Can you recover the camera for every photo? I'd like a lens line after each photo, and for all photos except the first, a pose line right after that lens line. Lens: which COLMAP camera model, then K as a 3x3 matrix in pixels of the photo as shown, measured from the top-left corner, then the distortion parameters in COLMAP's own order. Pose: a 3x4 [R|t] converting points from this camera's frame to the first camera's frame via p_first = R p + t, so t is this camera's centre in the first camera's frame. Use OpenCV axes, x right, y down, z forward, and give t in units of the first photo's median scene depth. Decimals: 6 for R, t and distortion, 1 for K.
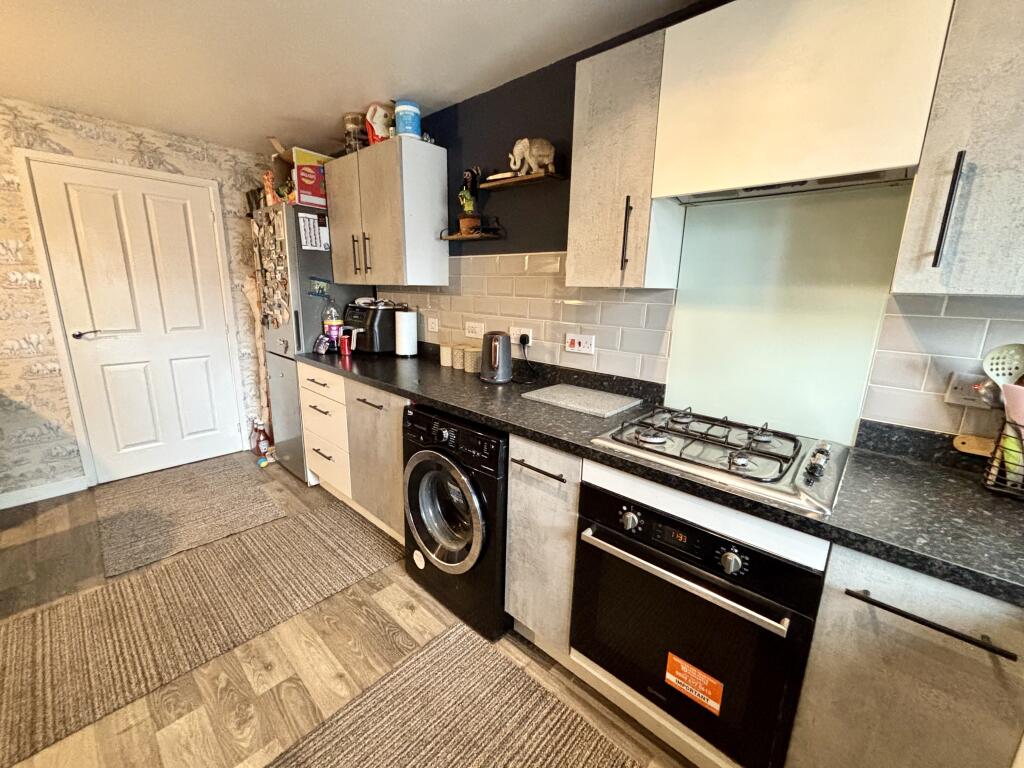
lens RADIAL K [[421.6, 0, 509.7], [0, 421.6, 381.9], [0, 0, 1]] dist [0.001024, 0.000703]
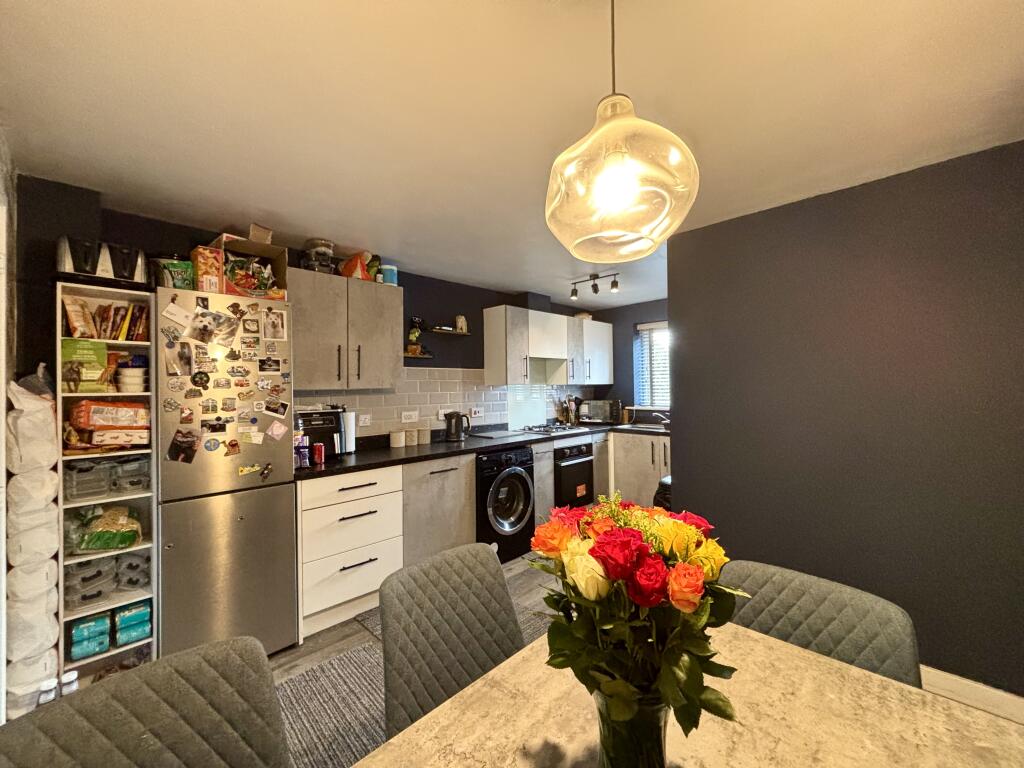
lens RADIAL K [[412.7, 0, 512.0], [0, 412.7, 384.0], [0, 0, 1]] dist [0.001163, 0.000564]
pose [[0.026516, -0.015087, 0.999535, -1.307703], [0.229986, 0.973156, 0.008588, -0.144888], [-0.972833, 0.229651, 0.029274, 0.523870]]
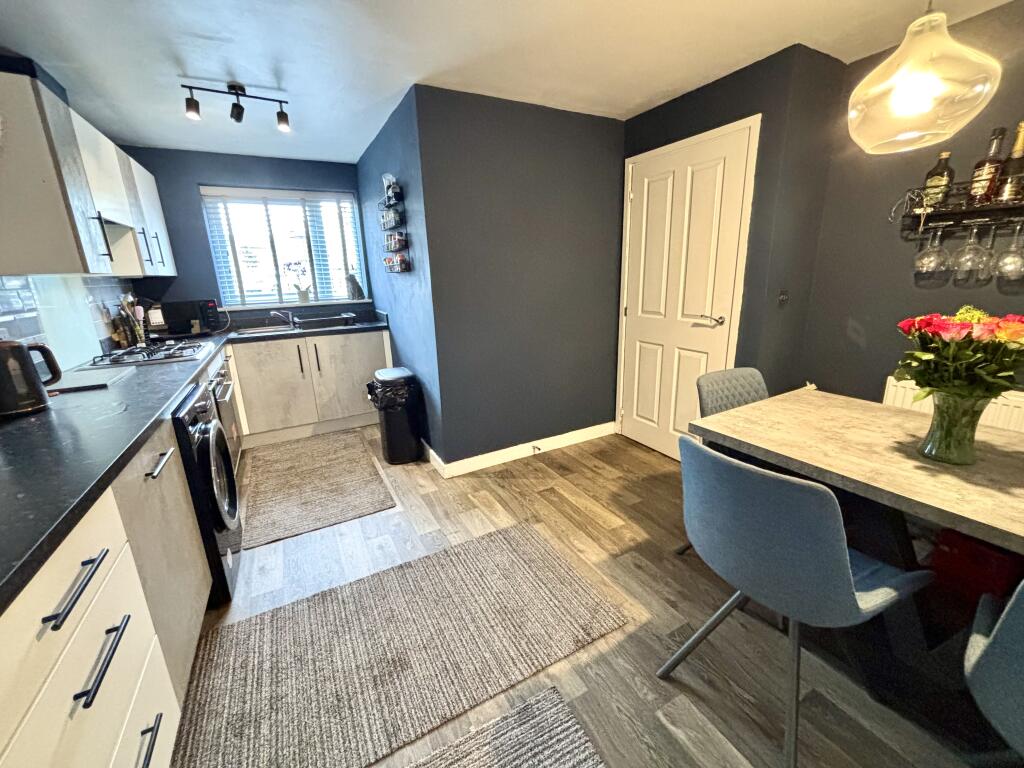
lens RADIAL K [[412.7, 0, 512.0], [0, 412.7, 384.0], [0, 0, 1]] dist [0.001163, 0.000564]
pose [[-0.947876, -0.076530, 0.309312, -0.783888], [0.080035, 0.882426, 0.463594, -0.230992], [-0.308424, 0.464185, -0.830305, 1.004919]]
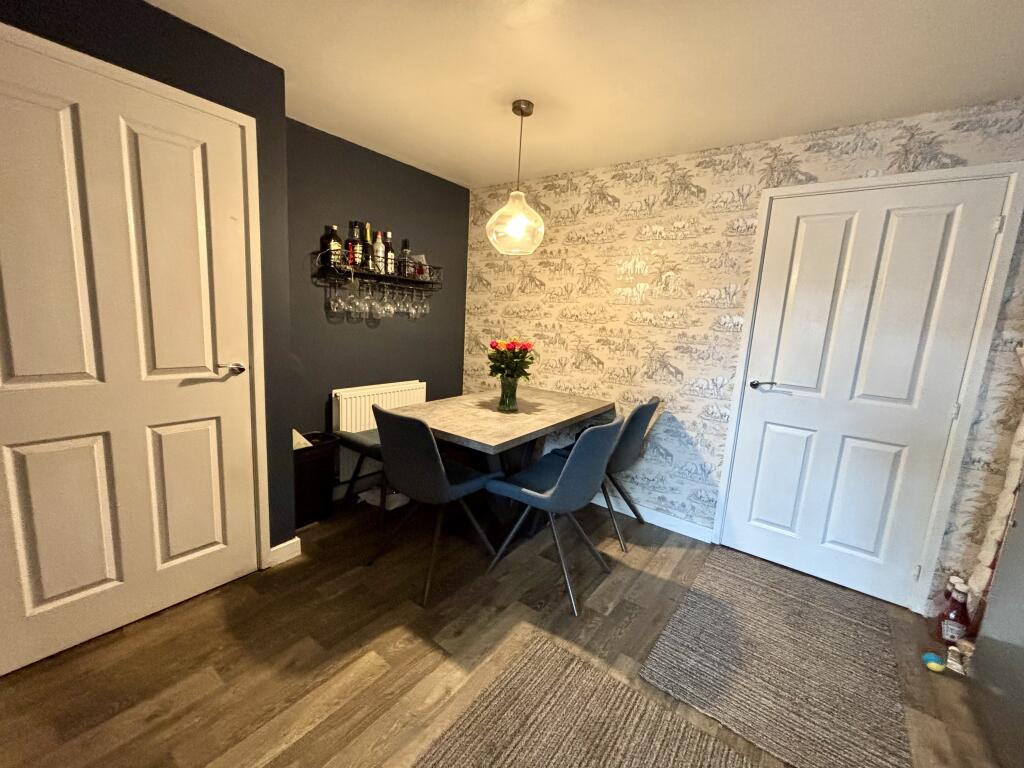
lens RADIAL K [[421.6, 0, 509.7], [0, 421.6, 381.9], [0, 0, 1]] dist [0.001024, 0.000703]
pose [[0.106202, 0.146266, -0.983528, -0.193874], [-0.273981, 0.955137, 0.112460, -0.073335], [0.955853, 0.257525, 0.141511, 0.371244]]
